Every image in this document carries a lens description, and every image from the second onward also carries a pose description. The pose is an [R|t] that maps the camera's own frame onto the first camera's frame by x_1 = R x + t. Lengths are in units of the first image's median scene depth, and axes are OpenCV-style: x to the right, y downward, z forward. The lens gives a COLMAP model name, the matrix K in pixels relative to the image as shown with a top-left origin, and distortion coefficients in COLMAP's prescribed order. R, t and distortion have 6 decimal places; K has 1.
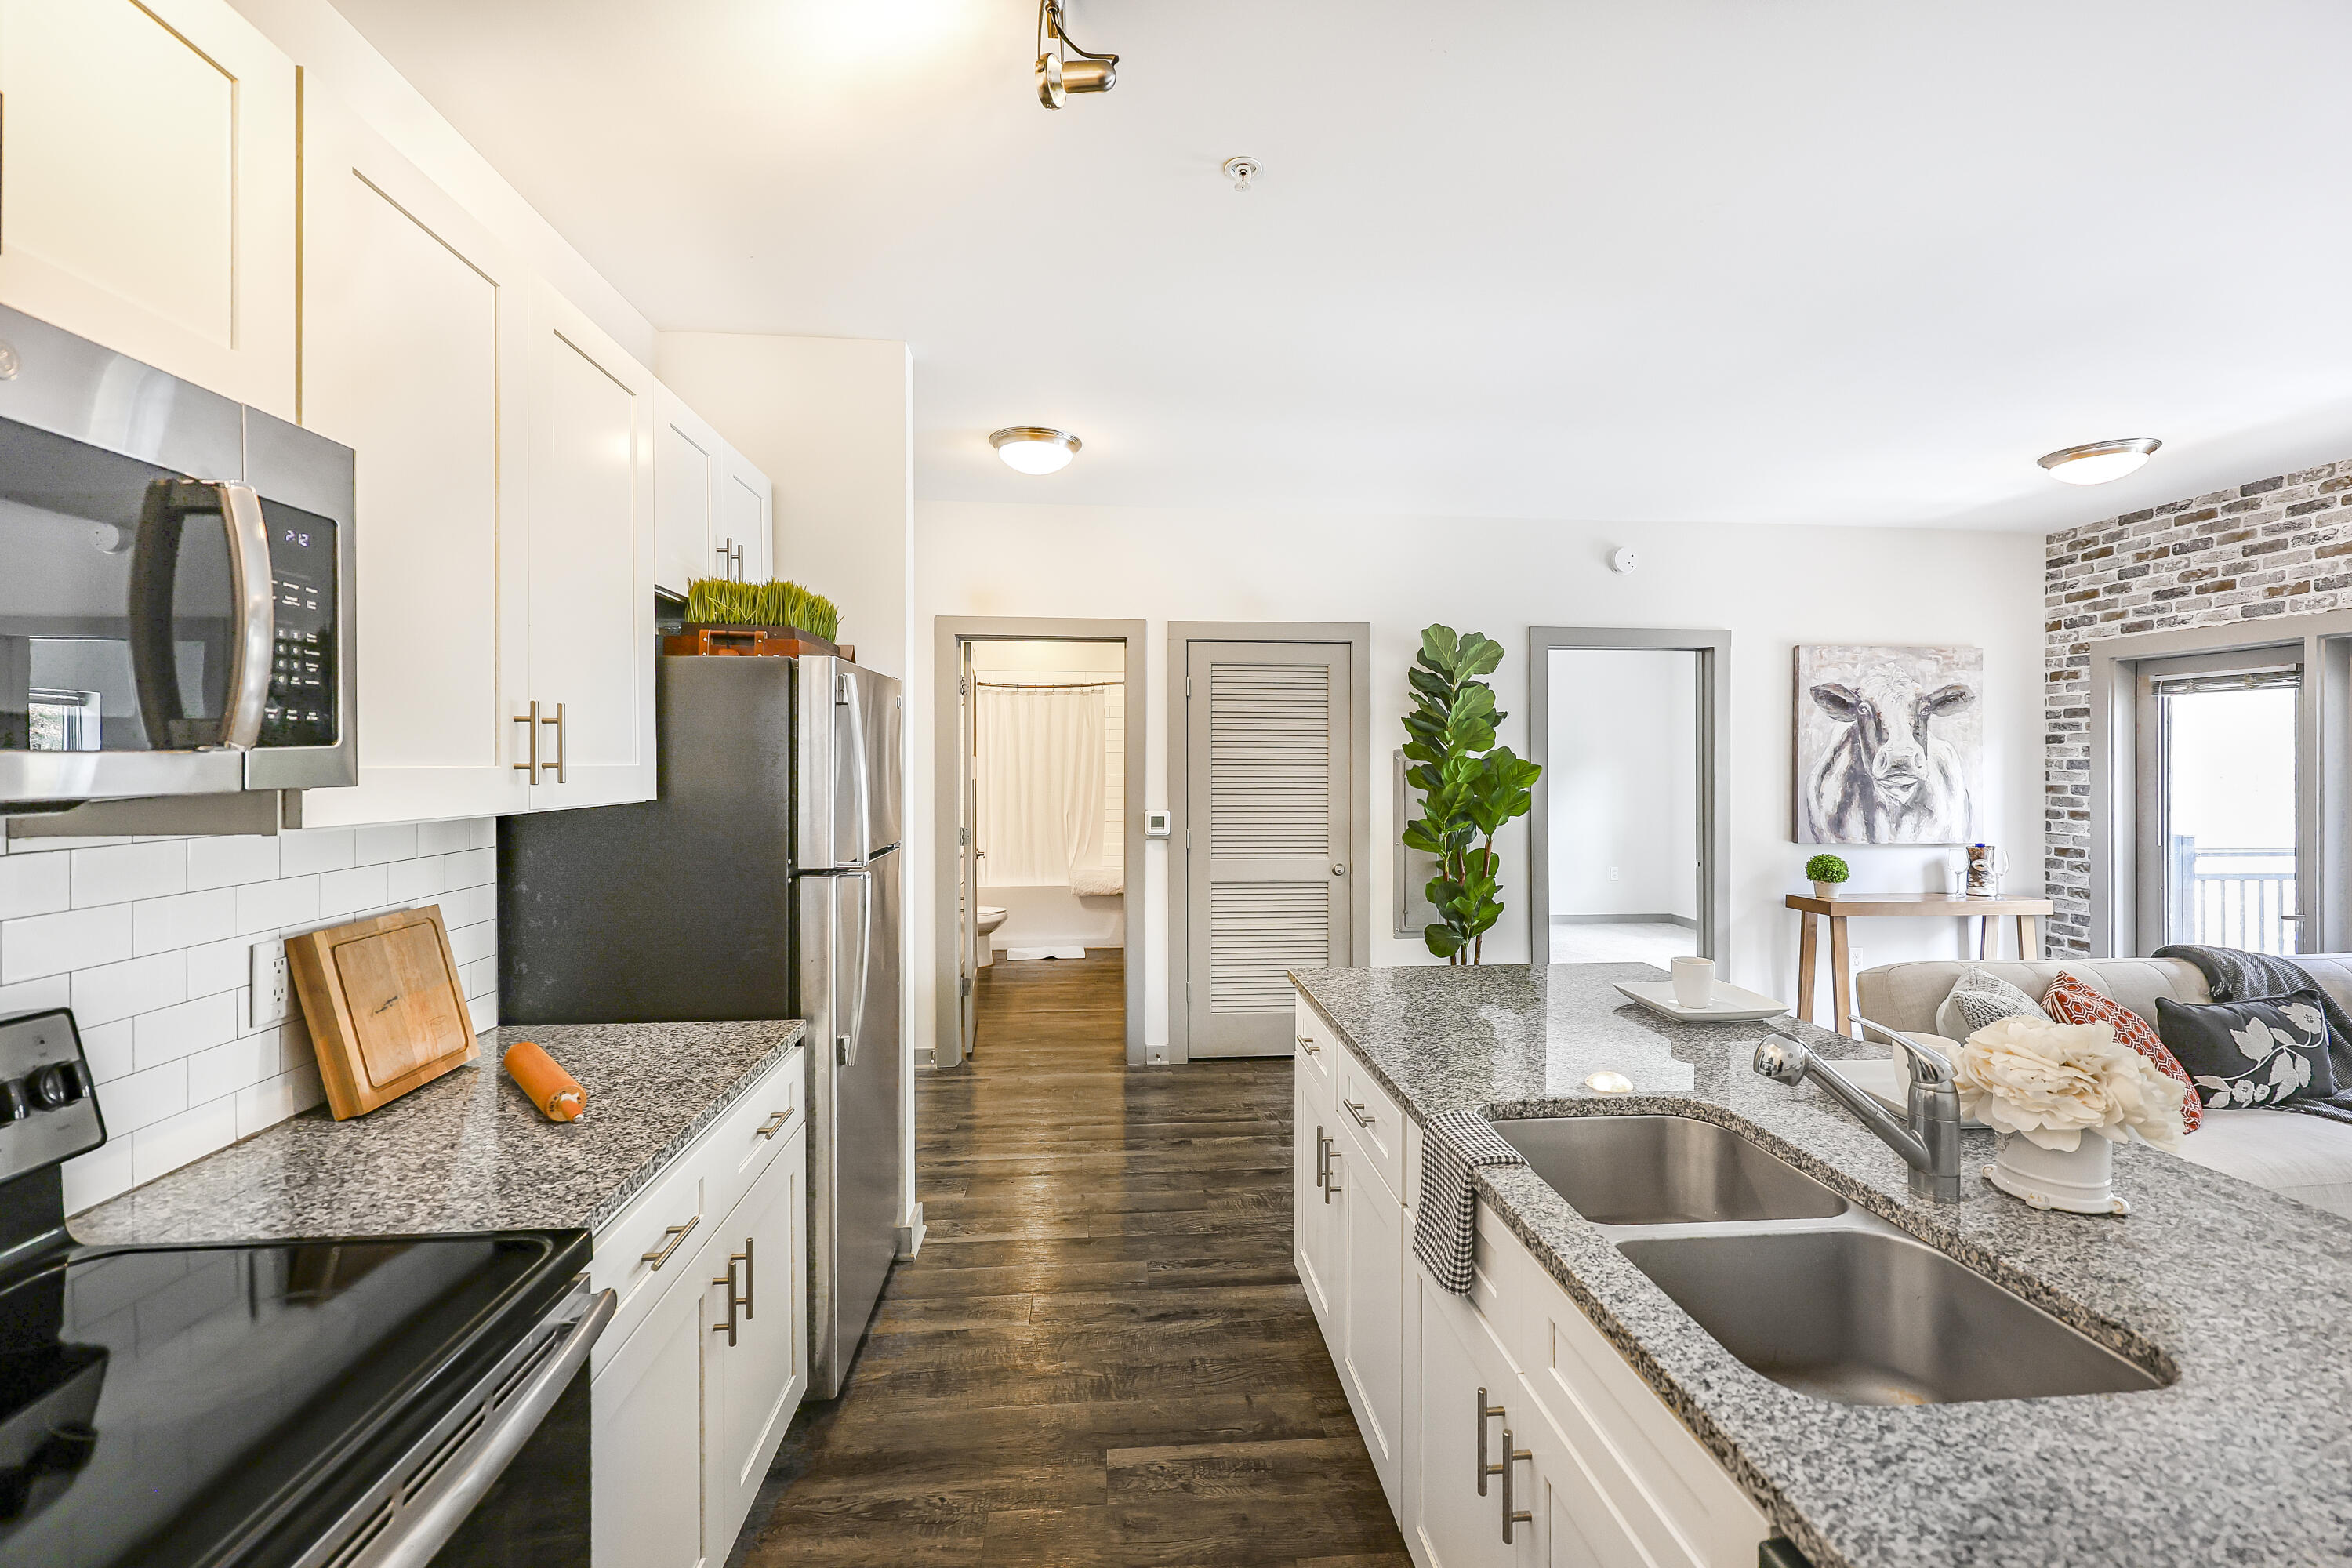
lens RADIAL K [[983.6, 0, 1189.8], [0, 983.6, 765.8], [0, 0, 1]] dist [0.003044, -0.000913]
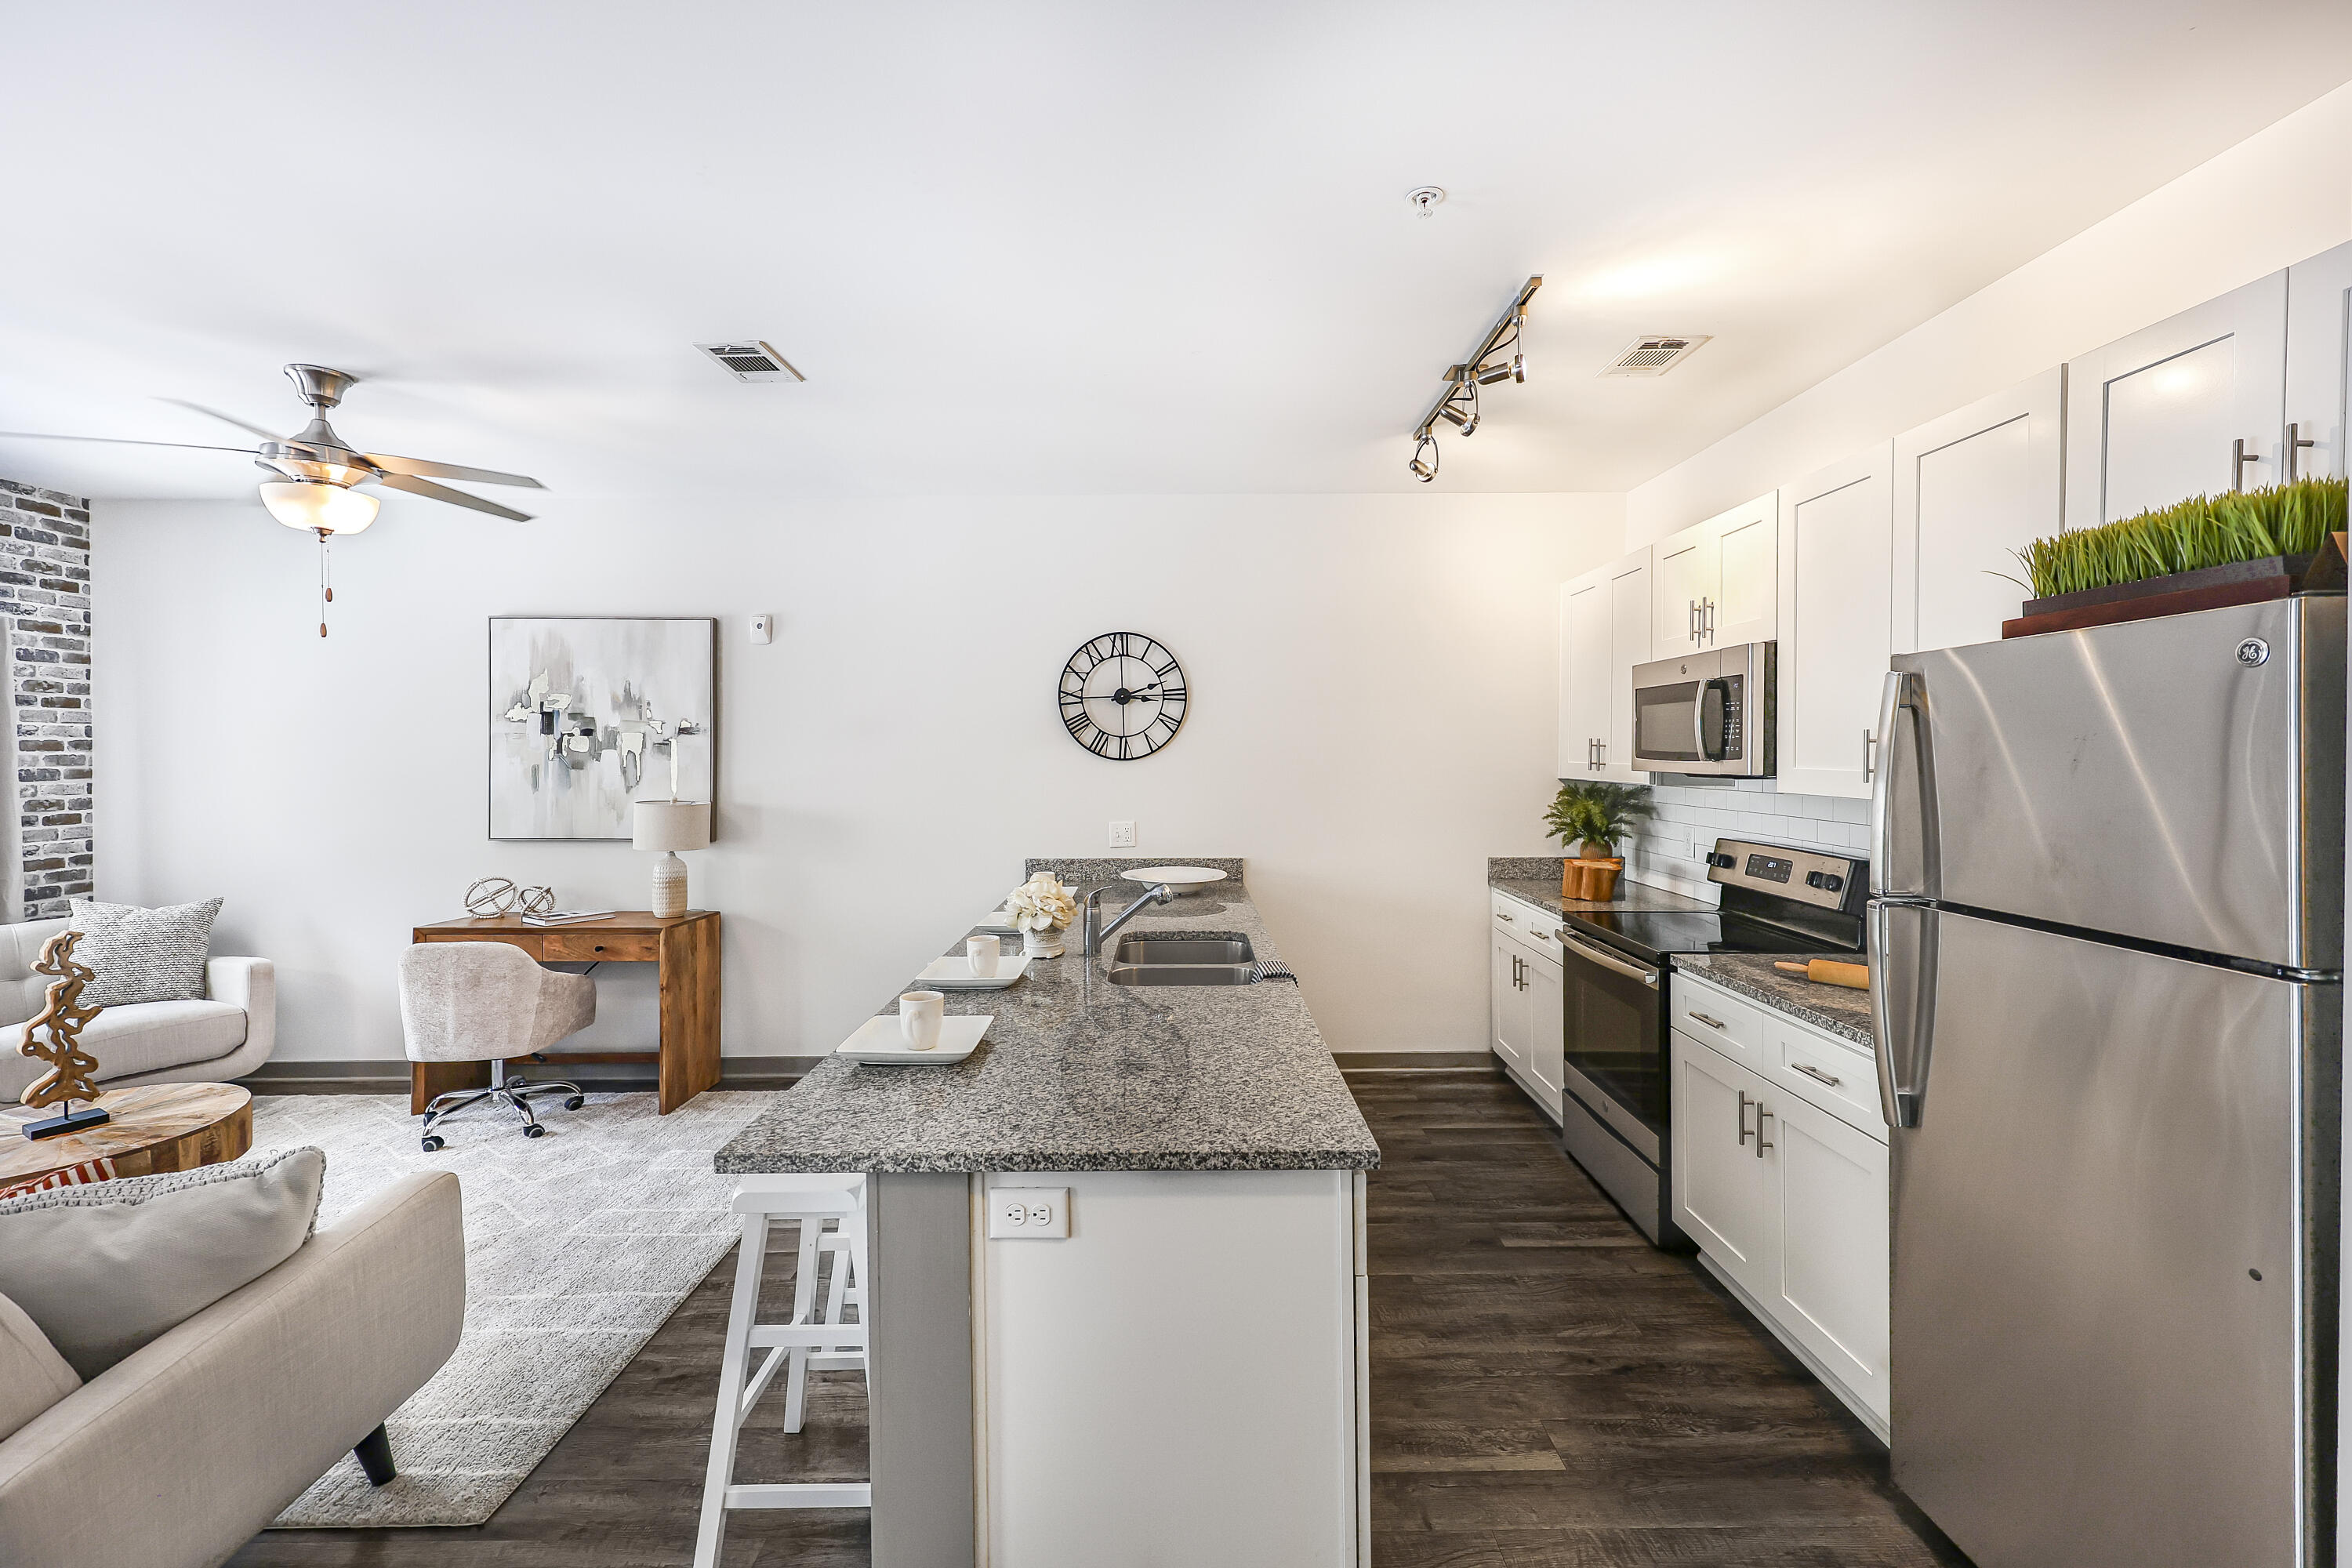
lens RADIAL K [[960.4, 0, 1179.3], [0, 960.4, 761.0], [0, 0, 1]] dist [-0.002409, 0.000661]
pose [[-0.995667, 0.000111, 0.092986, 0.091469], [0.001661, 0.999861, 0.016586, -0.014091], [-0.092972, 0.016668, -0.995529, 0.853290]]
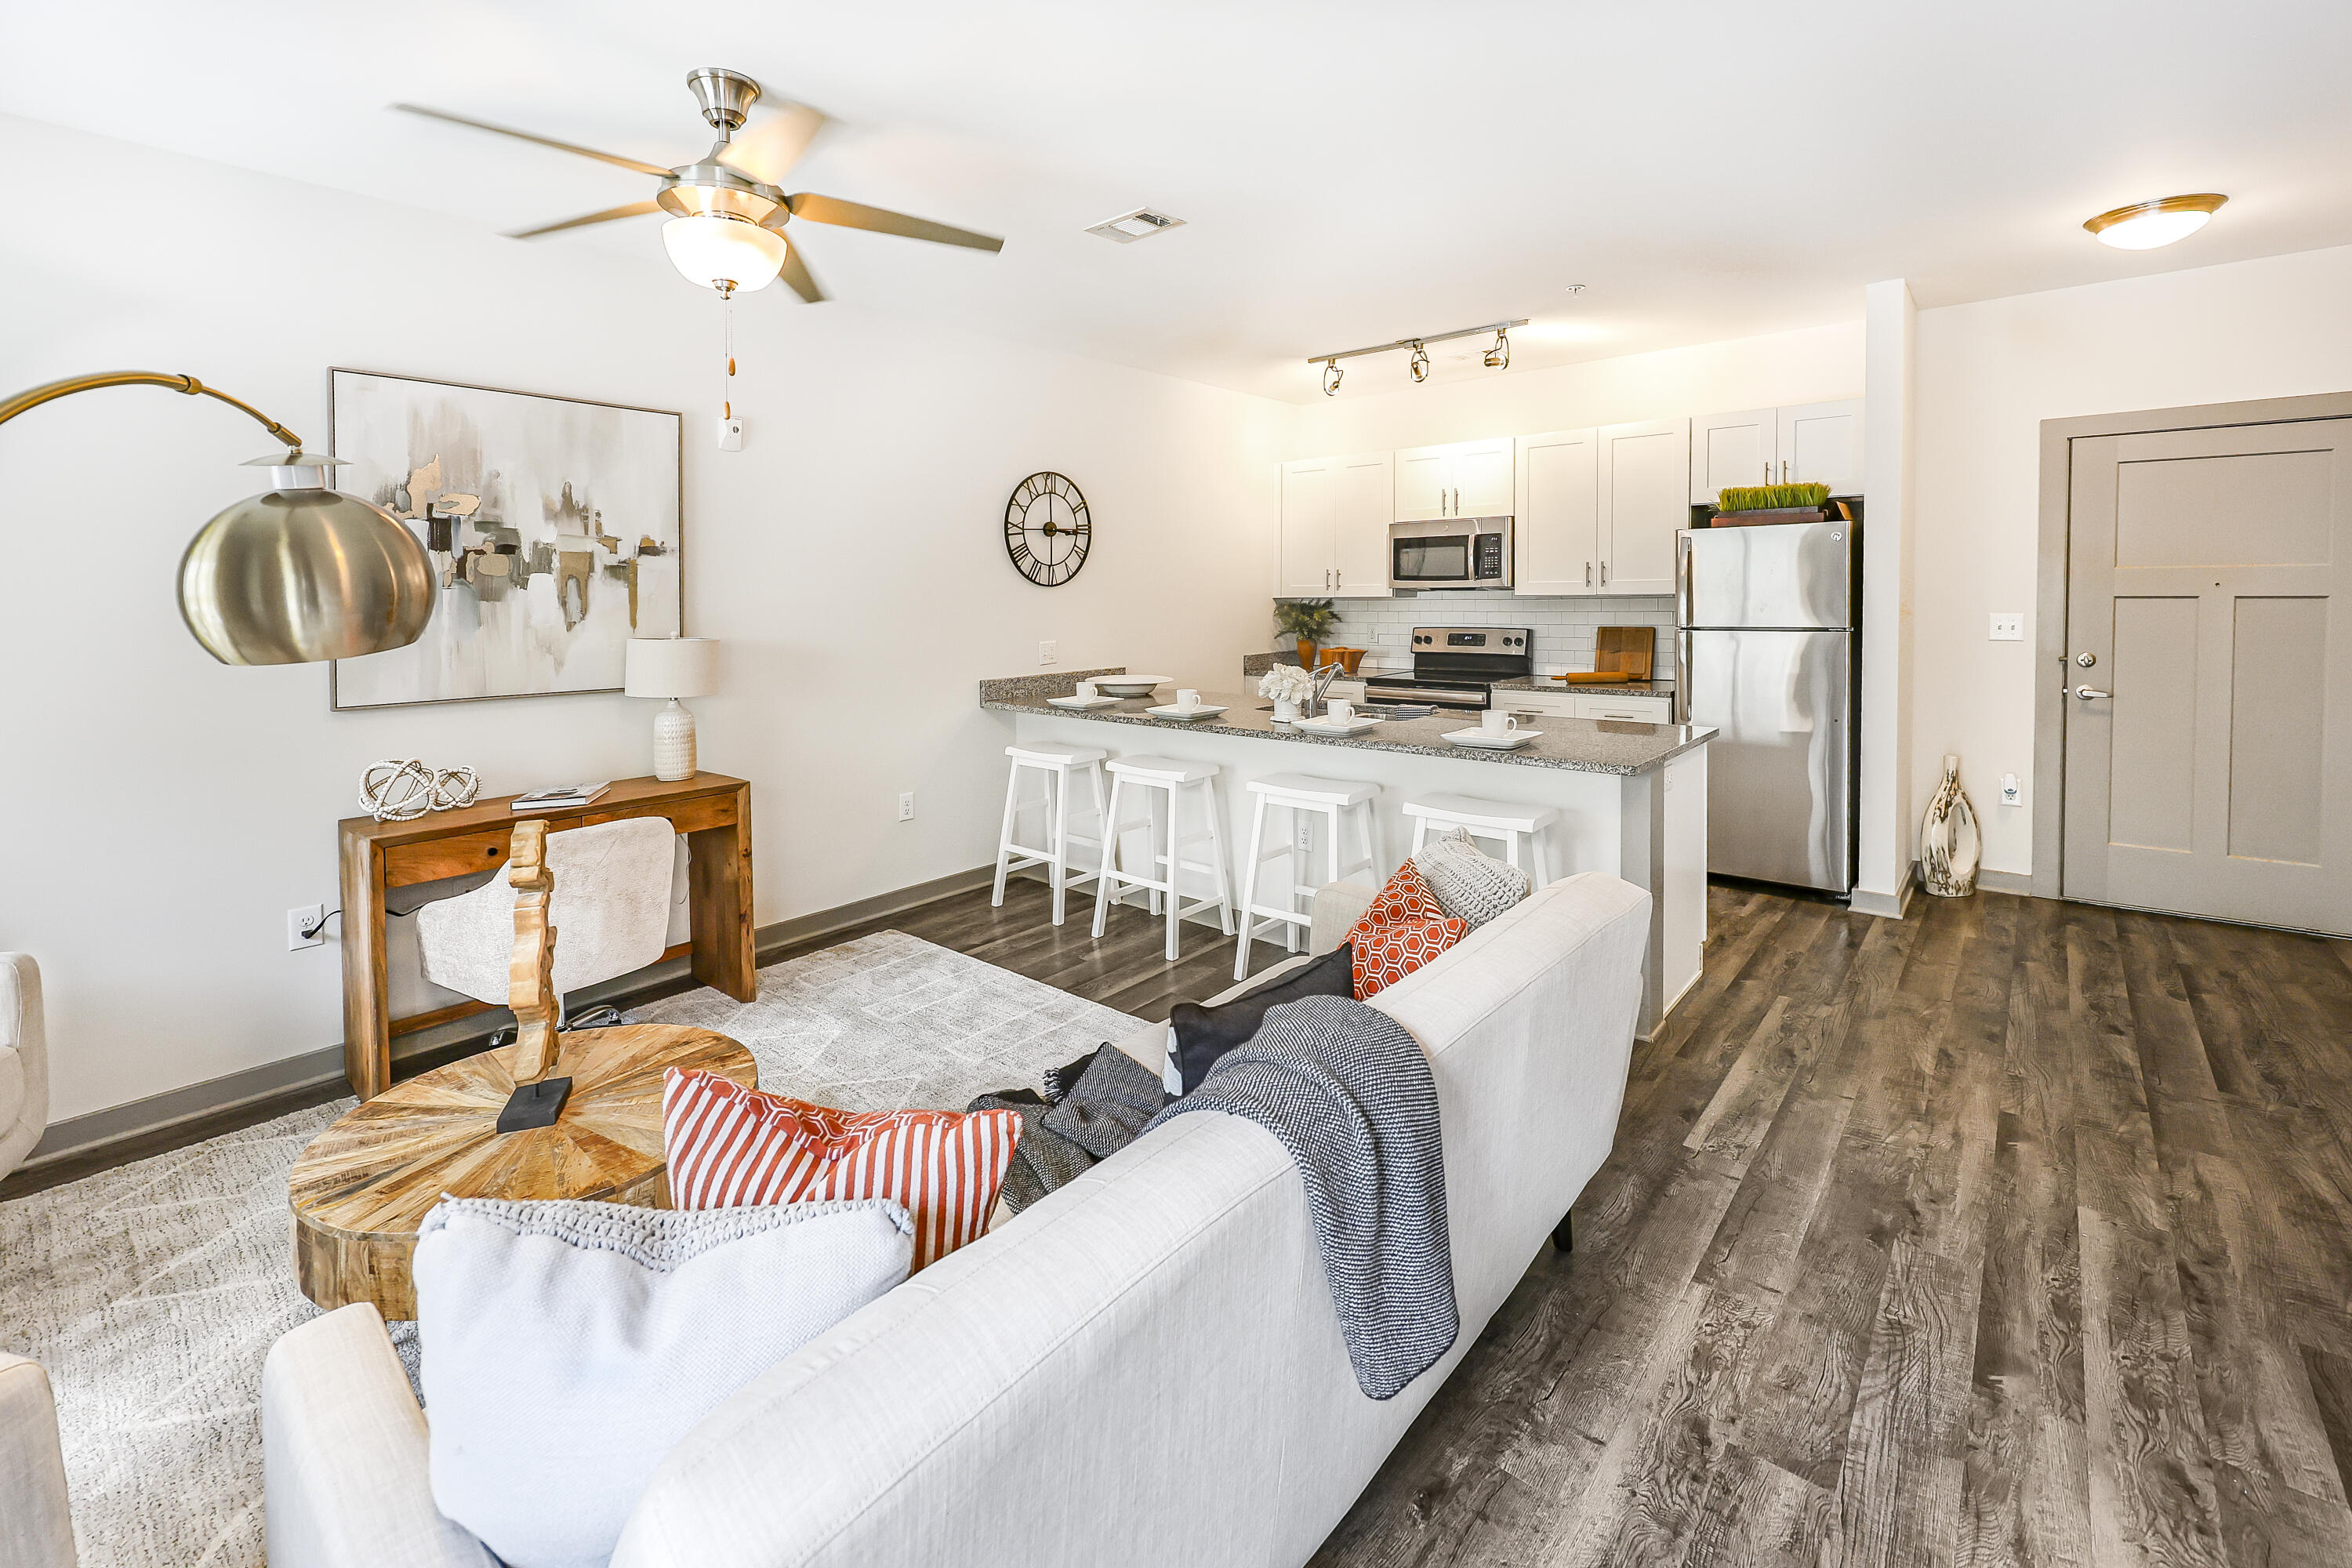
lens RADIAL K [[1003.6, 0, 1170.5], [0, 1003.6, 628.7], [0, 0, 1]] dist [-0.004862, 0.002098]
pose [[-0.727024, 0.034087, -0.685766, 0.878915], [0.008279, 0.999129, 0.040887, 0.003049], [0.686562, 0.024048, -0.726673, 0.817069]]
